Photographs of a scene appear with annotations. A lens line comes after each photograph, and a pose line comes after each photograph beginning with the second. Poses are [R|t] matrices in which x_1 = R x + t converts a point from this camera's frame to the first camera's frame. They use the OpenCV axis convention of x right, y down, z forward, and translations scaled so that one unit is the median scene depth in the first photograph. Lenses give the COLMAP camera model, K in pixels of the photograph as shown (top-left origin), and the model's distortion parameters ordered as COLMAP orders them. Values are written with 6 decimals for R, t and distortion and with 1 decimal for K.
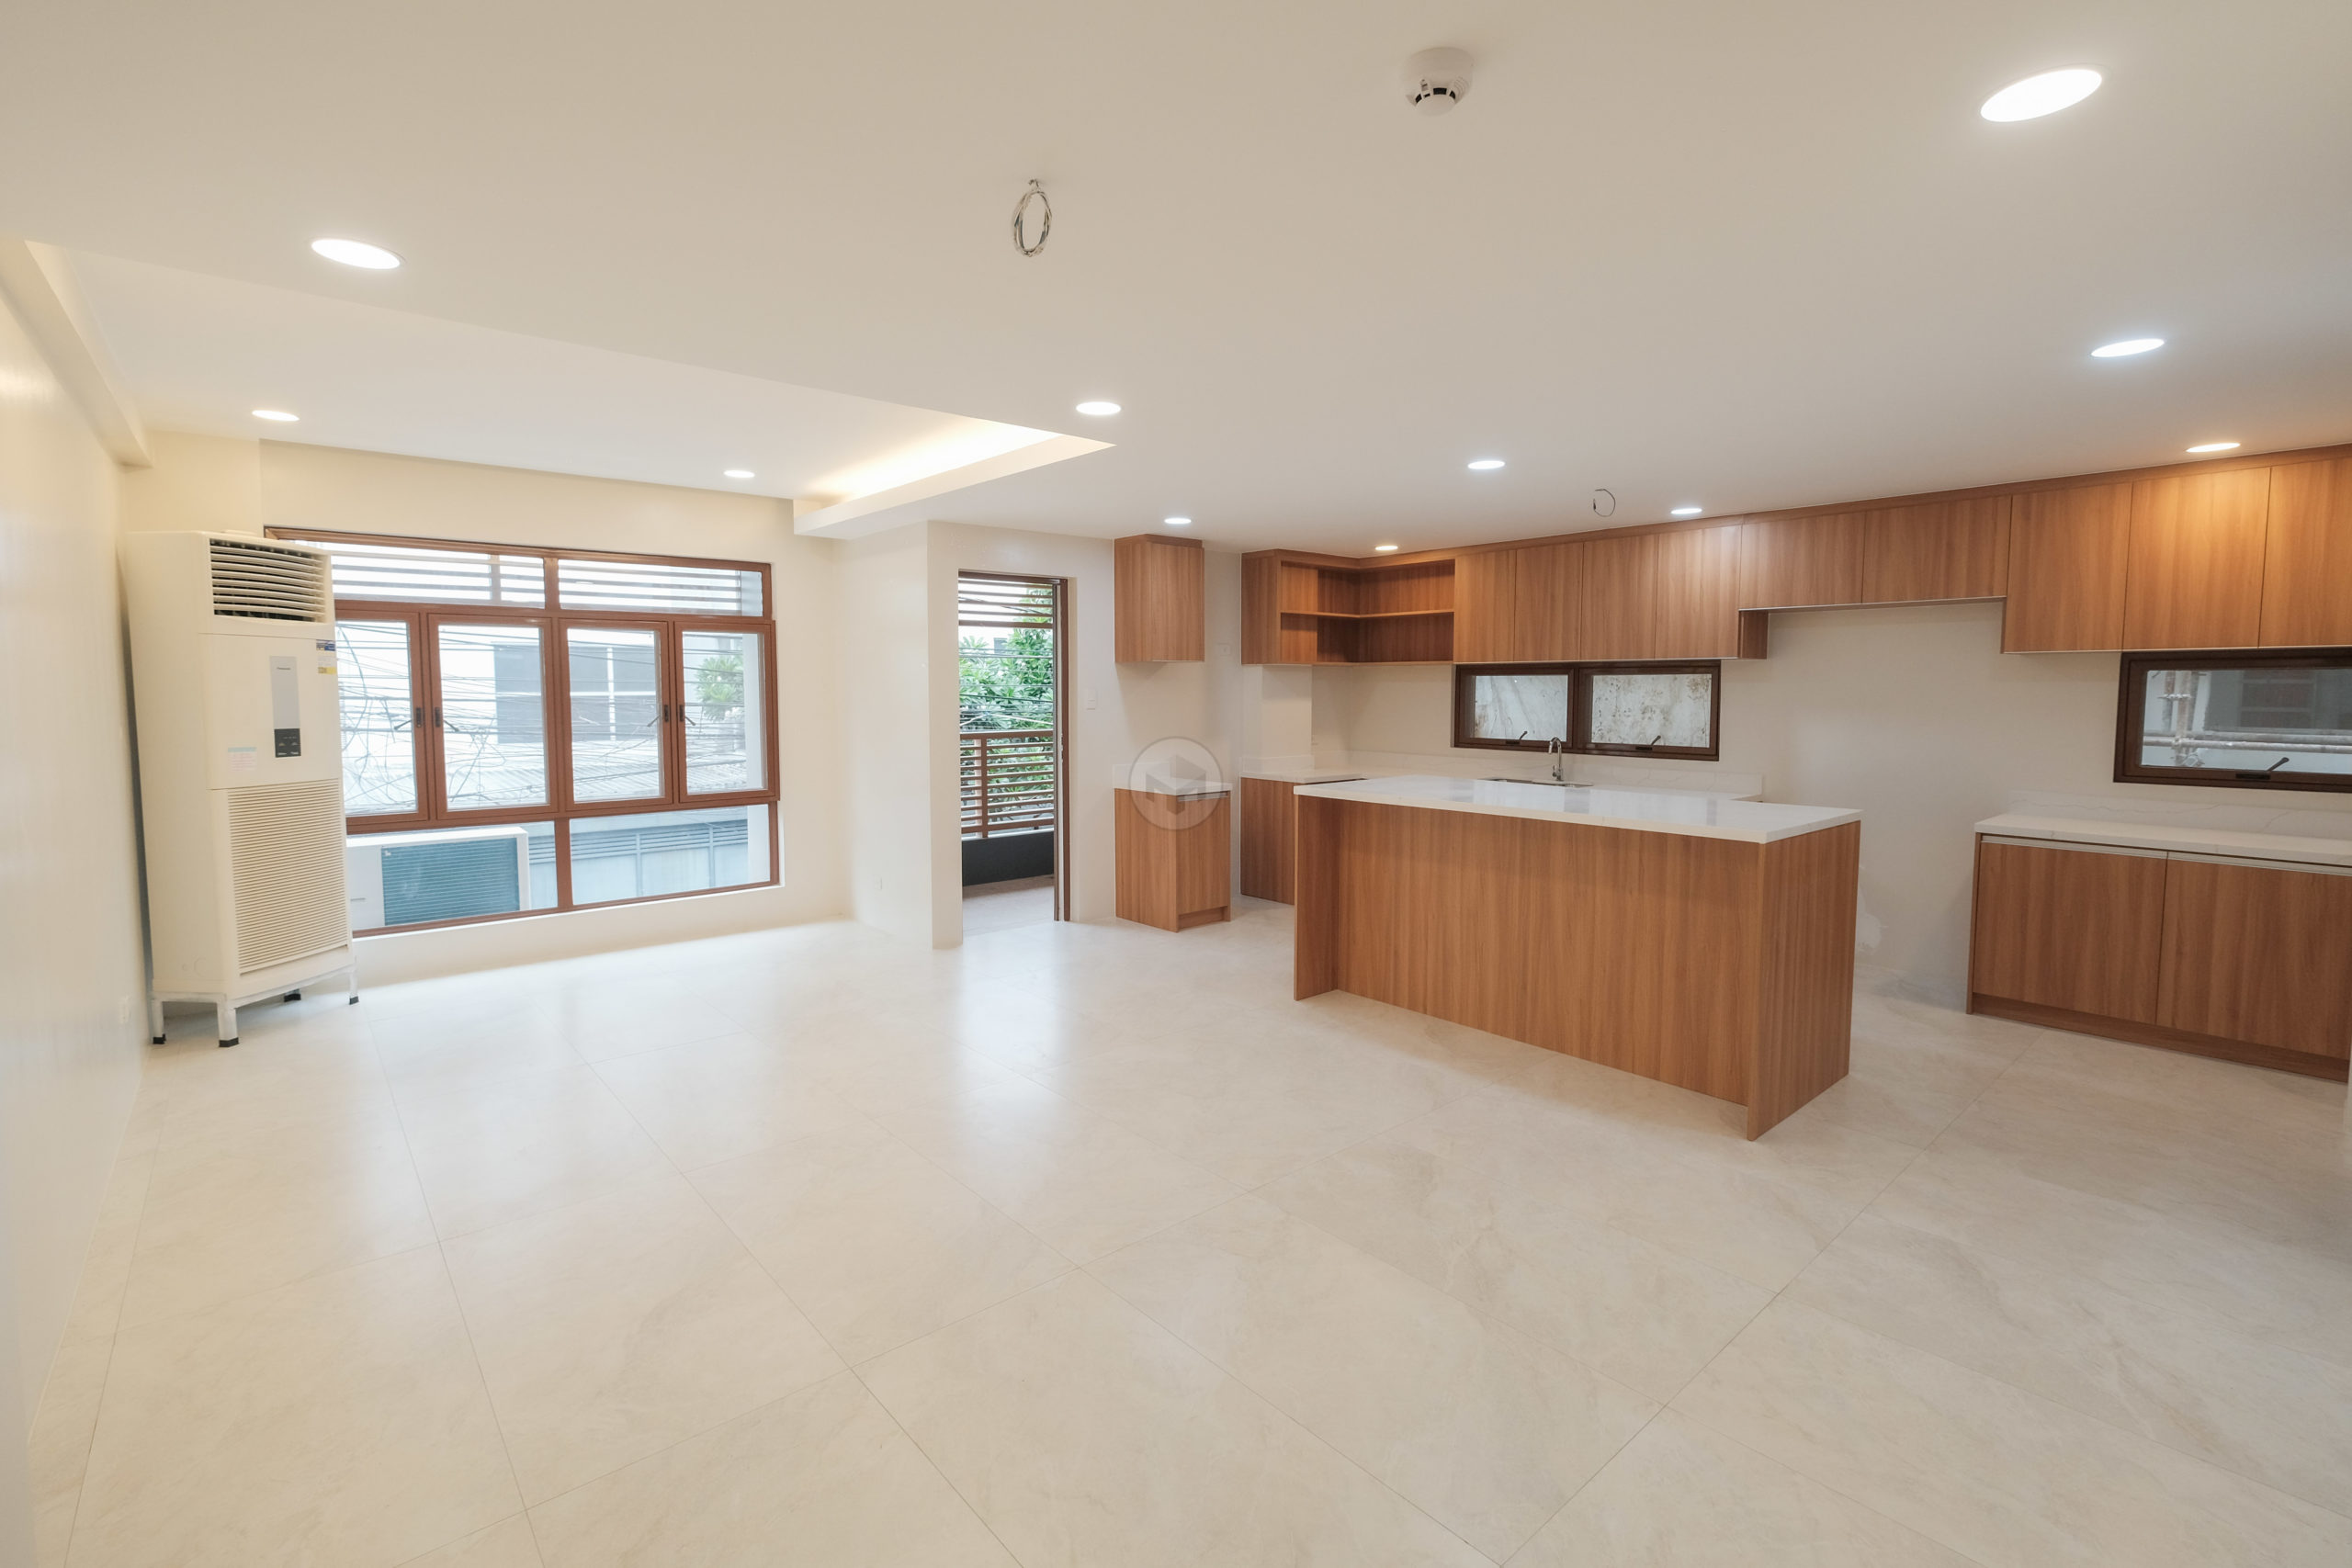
lens RADIAL K [[1060.4, 0, 1177.1], [0, 1060.4, 772.5], [0, 0, 1]] dist [-0.002200, 0.001251]
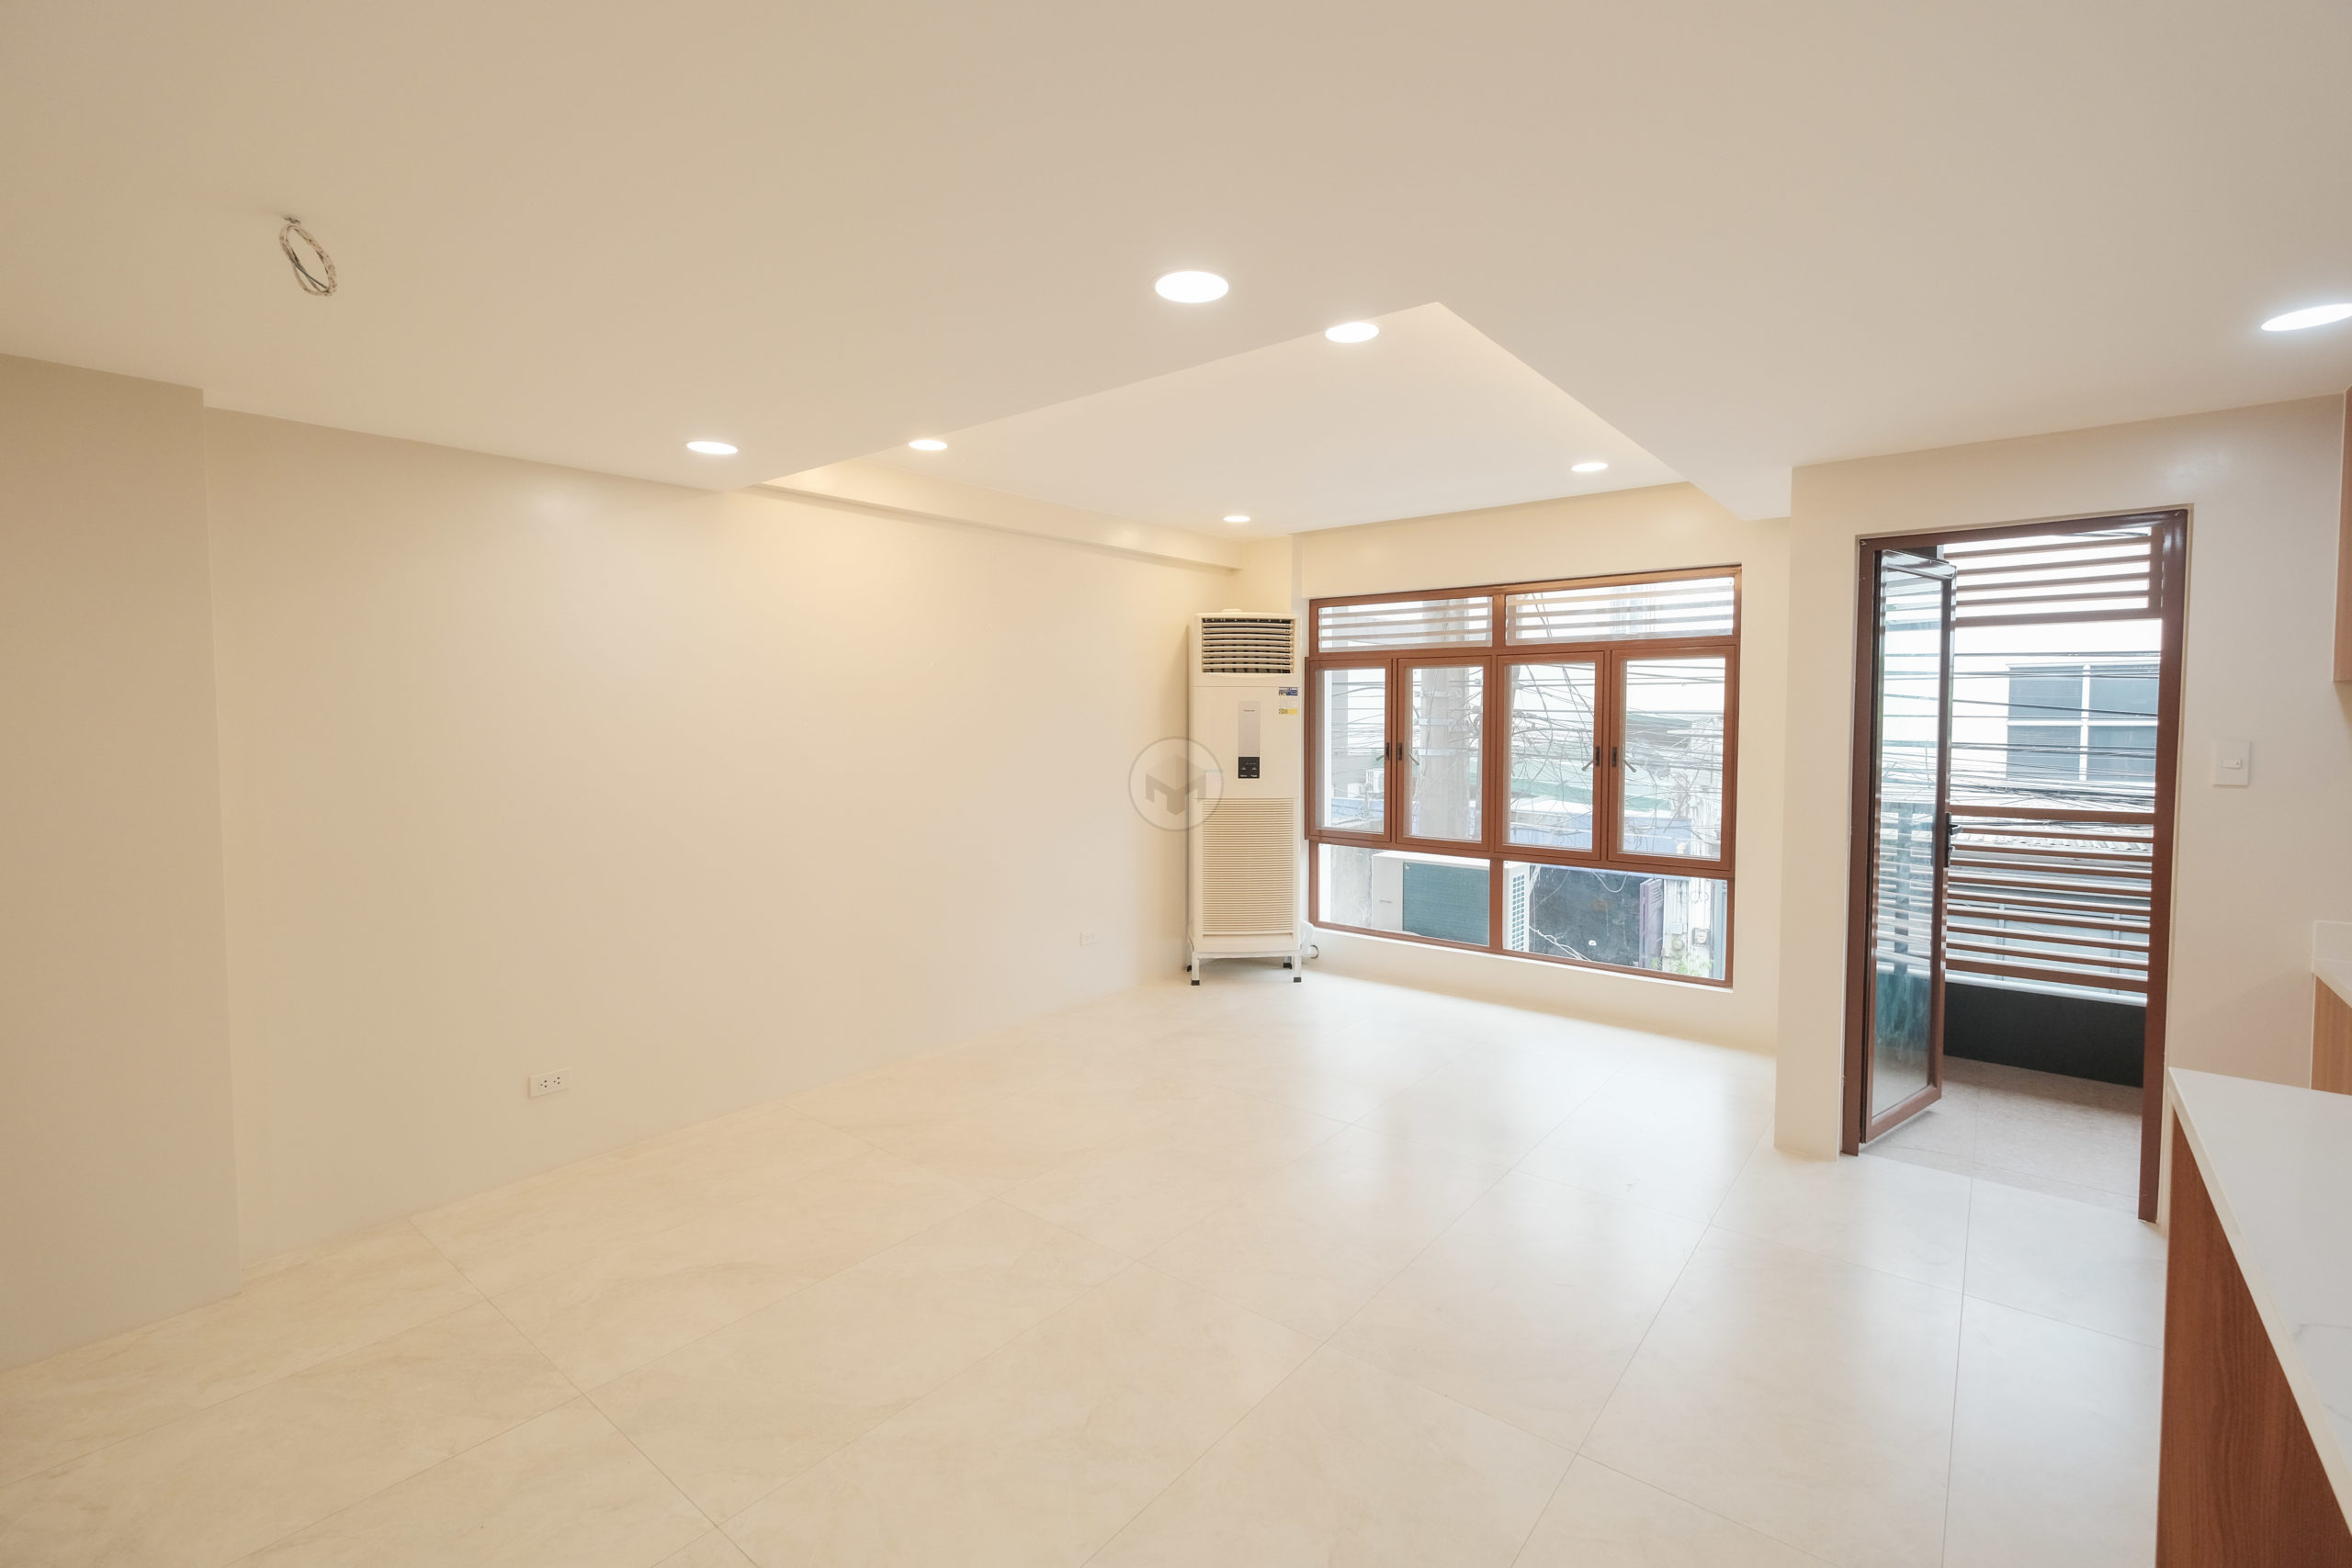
lens RADIAL K [[1060.4, 0, 1161.3], [0, 1060.4, 778.8], [0, 0, 1]] dist [-0.002200, 0.001251]
pose [[0.173700, 0.062203, -0.982832, 0.411972], [-0.076789, 0.995820, 0.049454, -0.068954], [0.981800, 0.066881, 0.177750, 0.645786]]
